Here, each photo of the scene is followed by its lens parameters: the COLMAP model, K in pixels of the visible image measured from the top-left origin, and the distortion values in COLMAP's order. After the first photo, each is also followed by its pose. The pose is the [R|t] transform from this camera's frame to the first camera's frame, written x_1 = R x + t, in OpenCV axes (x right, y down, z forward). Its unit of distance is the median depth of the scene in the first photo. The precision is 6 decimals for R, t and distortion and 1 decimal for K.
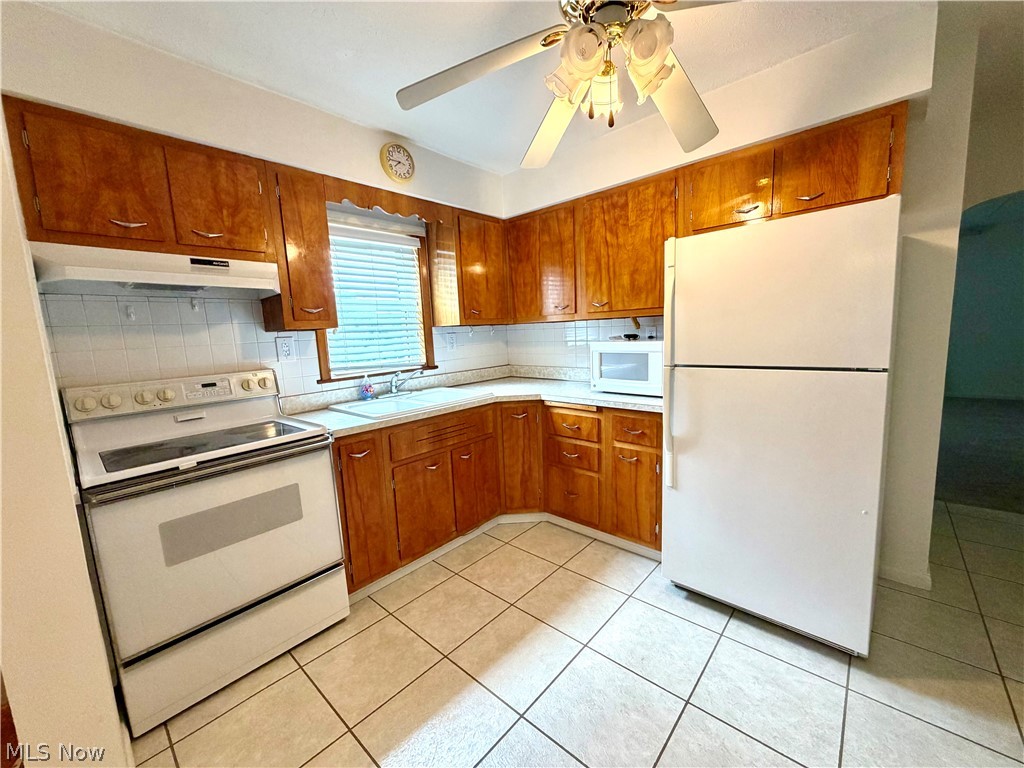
lens RADIAL K [[409.5, 0, 508.4], [0, 409.5, 384.5], [0, 0, 1]] dist [0.000026, -0.000401]
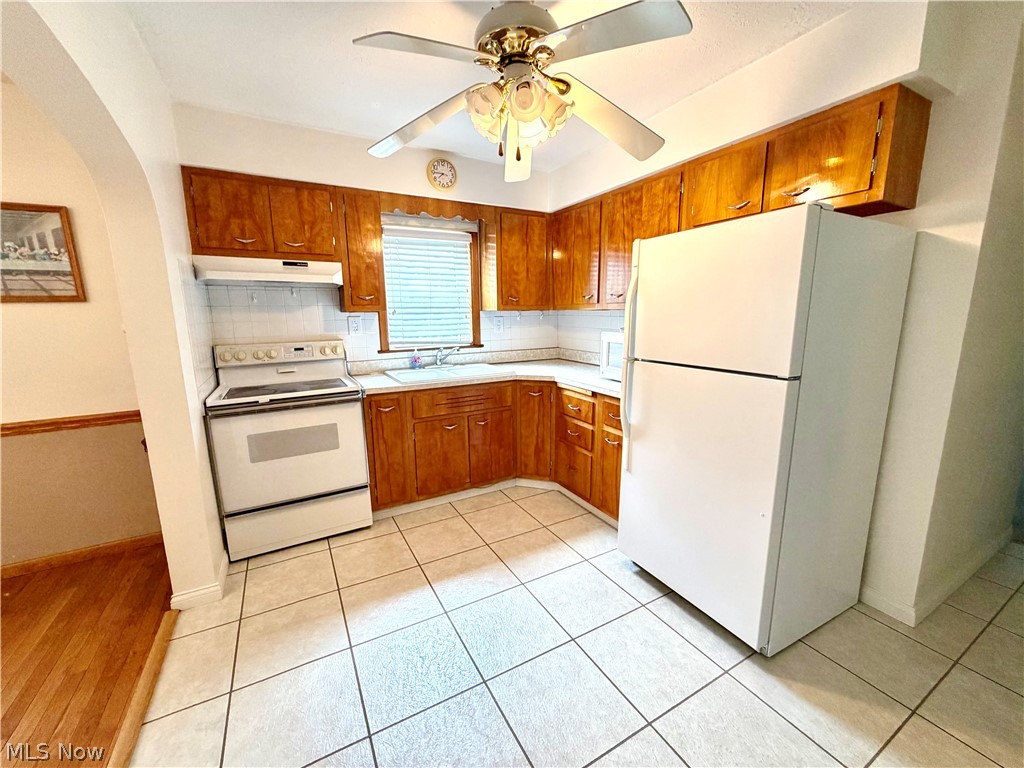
lens RADIAL K [[409.5, 0, 508.2], [0, 409.5, 384.4], [0, 0, 1]] dist [0.000026, -0.000401]
pose [[0.944920, 0.091411, -0.314278, 0.375968], [-0.073818, 0.994988, 0.067456, -0.023920], [0.318869, -0.040541, 0.946931, -0.111451]]
